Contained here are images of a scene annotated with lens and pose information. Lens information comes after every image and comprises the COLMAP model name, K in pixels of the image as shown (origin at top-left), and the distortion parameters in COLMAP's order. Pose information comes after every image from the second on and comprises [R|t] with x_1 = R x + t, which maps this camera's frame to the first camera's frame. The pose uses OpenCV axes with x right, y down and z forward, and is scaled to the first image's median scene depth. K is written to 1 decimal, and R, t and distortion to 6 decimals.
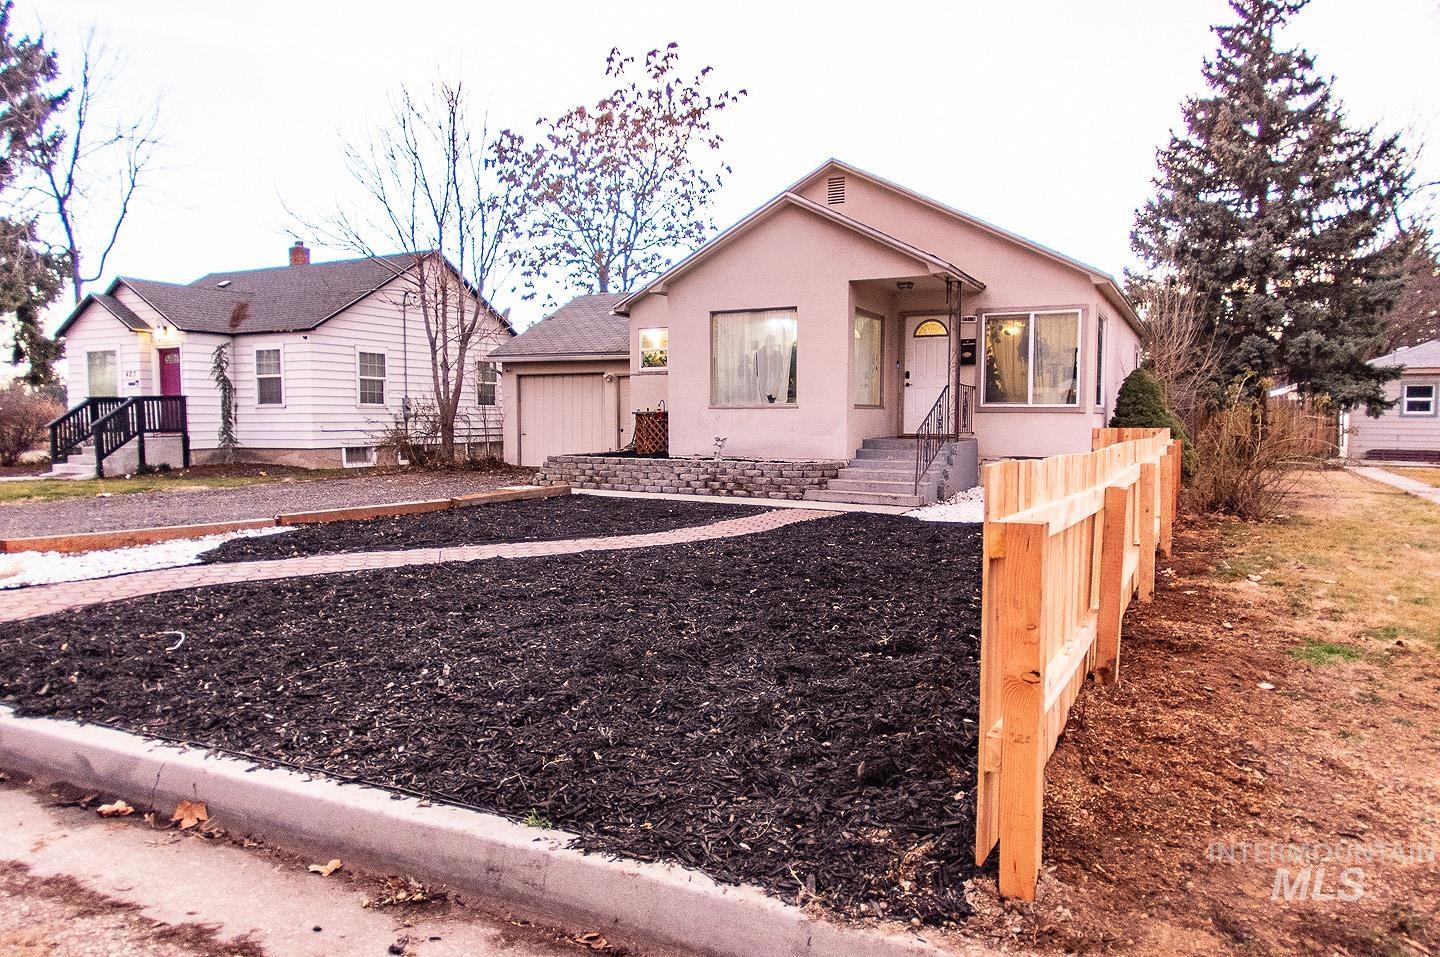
lens RADIAL K [[949.0, 0, 706.8], [0, 949.0, 487.4], [0, 0, 1]] dist [0.018045, -0.002412]
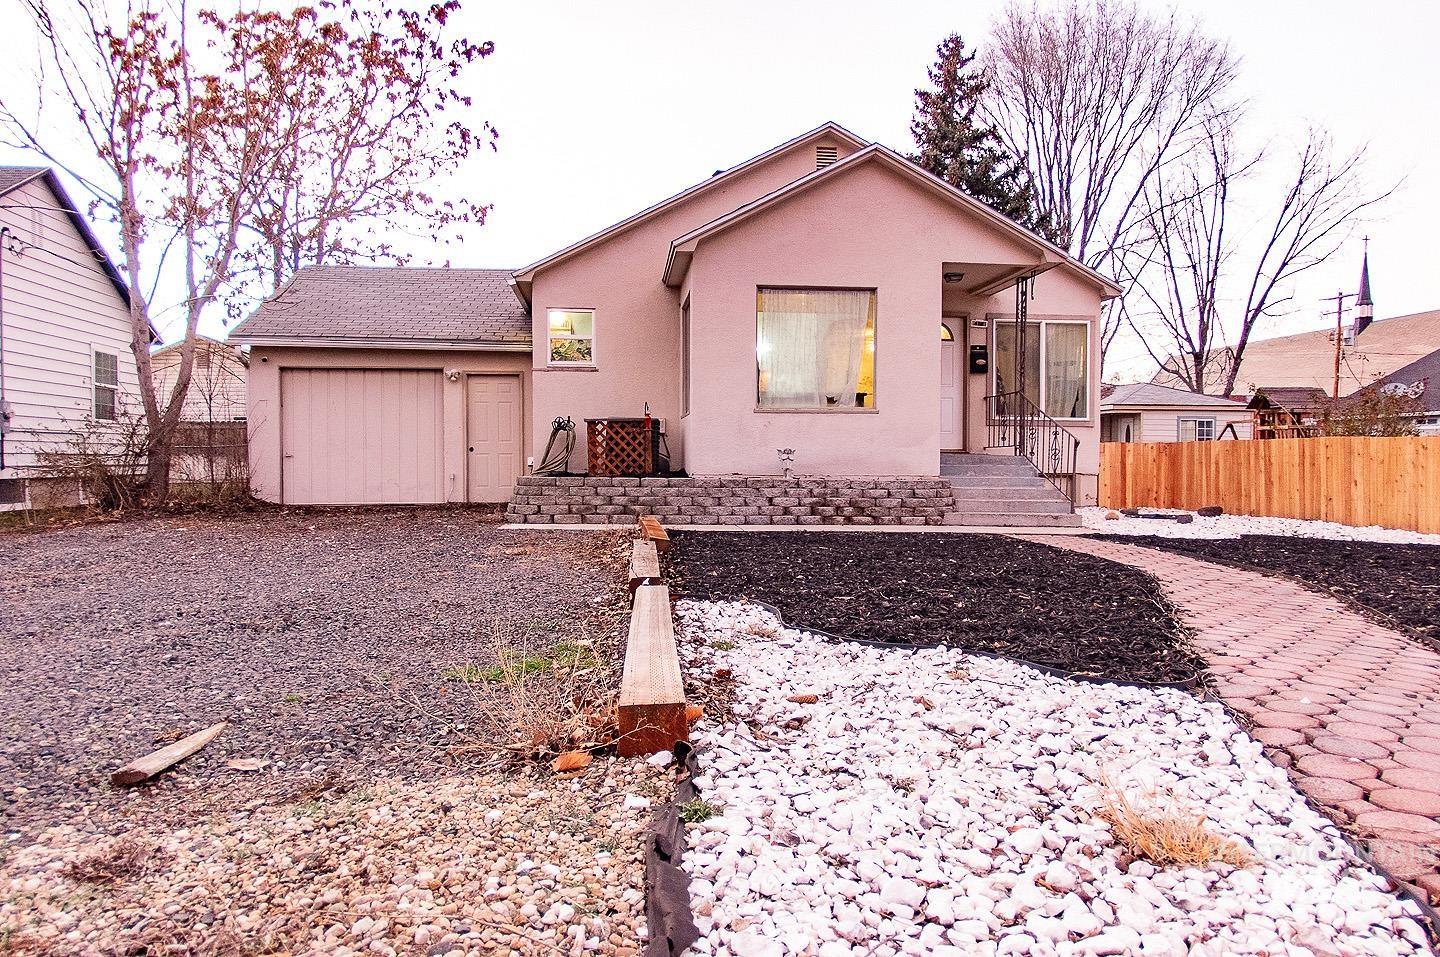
lens RADIAL K [[949.0, 0, 706.8], [0, 949.0, 487.4], [0, 0, 1]] dist [0.018045, -0.002412]
pose [[0.832219, -0.014048, 0.554269, -0.450643], [0.038764, 0.998707, -0.032891, 0.000132], [-0.553091, 0.048858, 0.831687, 0.391166]]
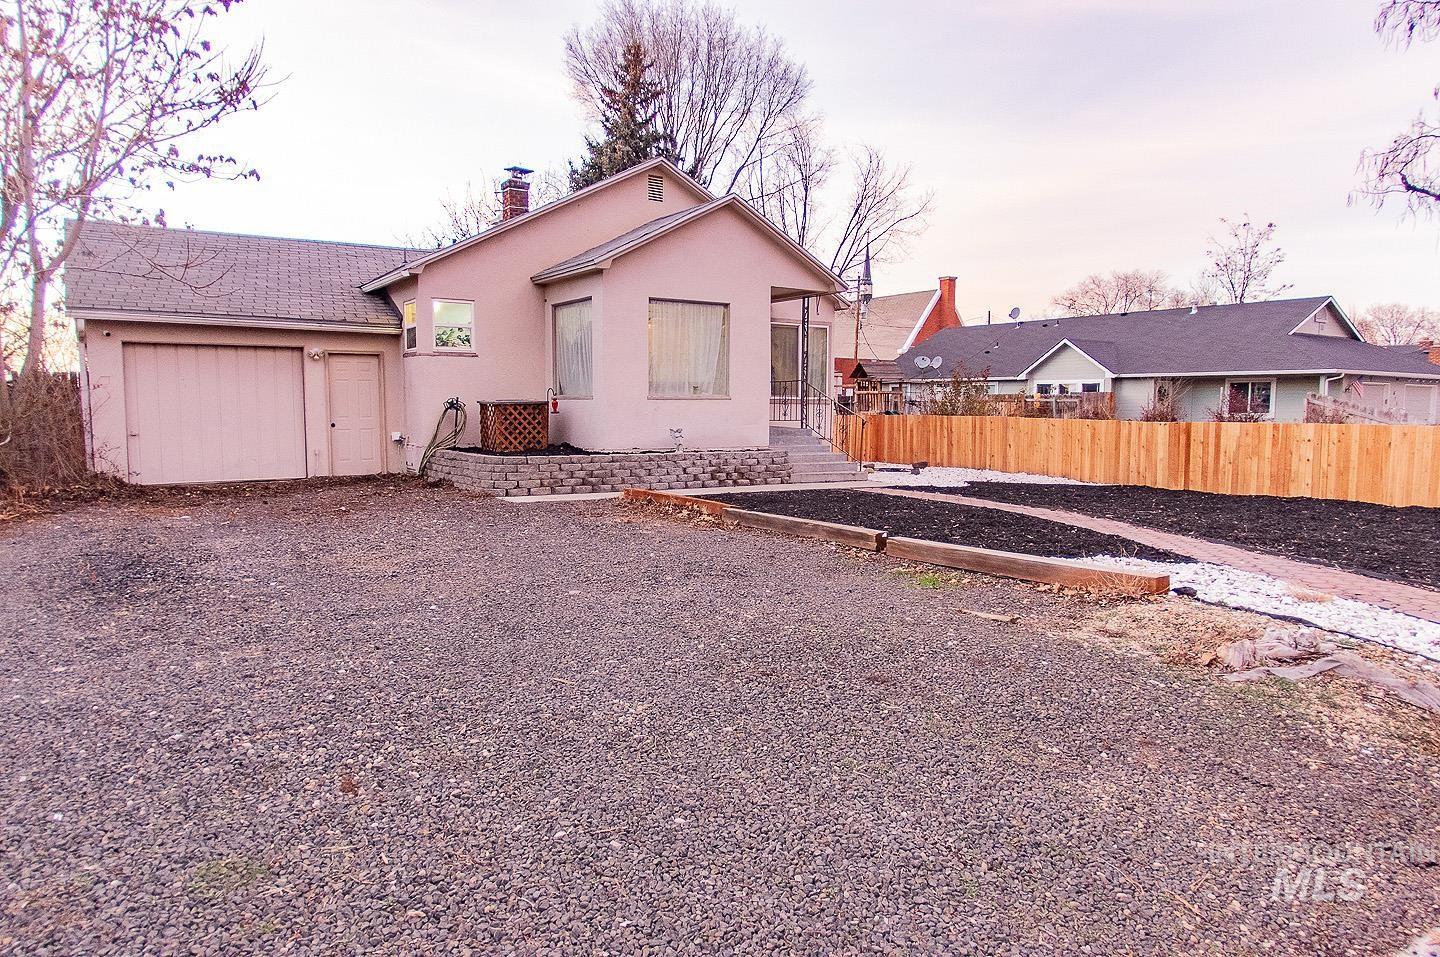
lens RADIAL K [[949.0, 0, 706.8], [0, 949.0, 487.4], [0, 0, 1]] dist [0.018045, -0.002412]
pose [[0.483610, -0.077949, 0.871806, -0.808041], [0.063166, 0.996538, 0.054062, -0.042435], [-0.873001, 0.028924, 0.486860, 0.483588]]
